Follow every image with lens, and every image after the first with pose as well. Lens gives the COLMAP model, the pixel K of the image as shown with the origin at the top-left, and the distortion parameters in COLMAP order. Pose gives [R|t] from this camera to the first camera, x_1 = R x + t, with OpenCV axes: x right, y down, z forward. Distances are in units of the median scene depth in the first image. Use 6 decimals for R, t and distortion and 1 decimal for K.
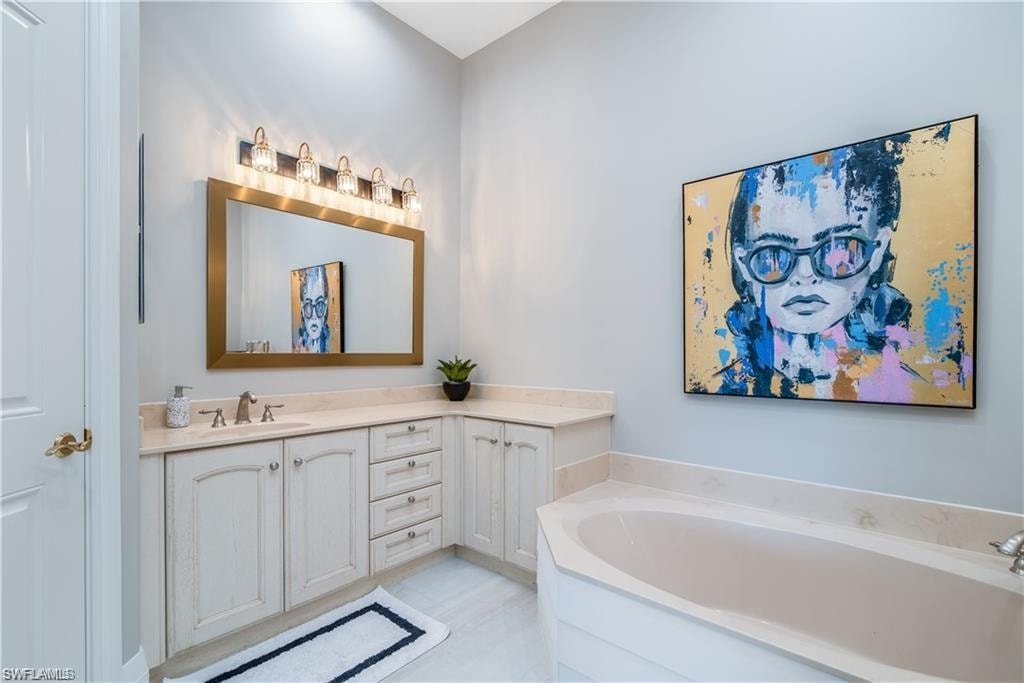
lens RADIAL K [[468.8, 0, 507.5], [0, 468.8, 349.5], [0, 0, 1]] dist [-0.001030, -0.000221]
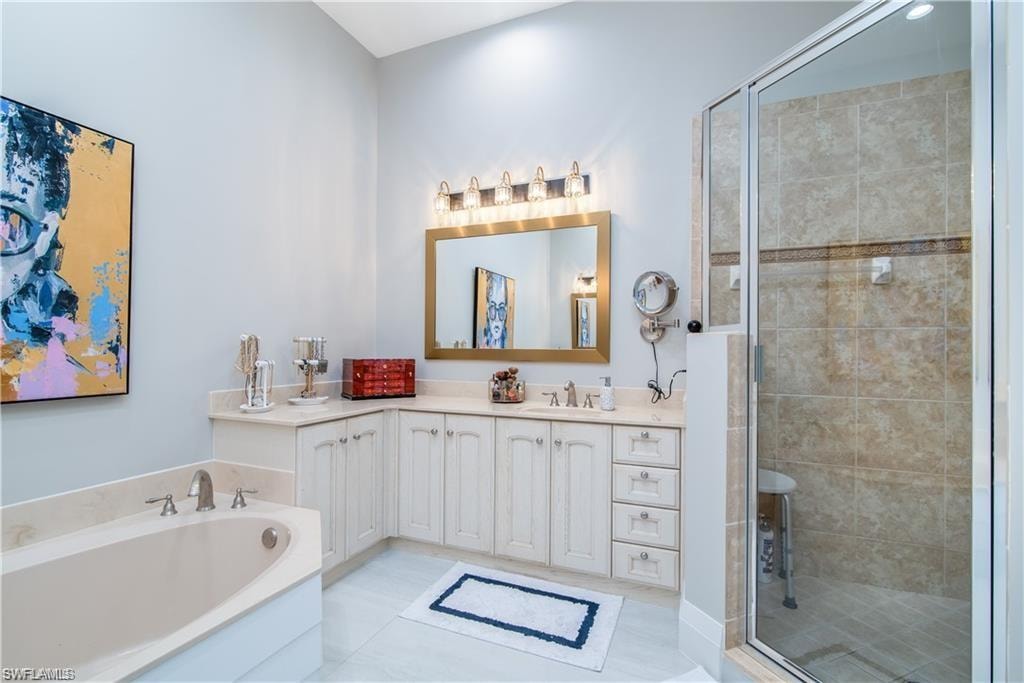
lens RADIAL K [[468.8, 0, 507.5], [0, 468.8, 349.5], [0, 0, 1]] dist [-0.001030, -0.000221]
pose [[-0.314080, 0.002534, 0.949393, -0.369597], [-0.003950, 0.999984, -0.003975, 0.015402], [-0.949388, -0.004998, -0.314065, 0.424970]]
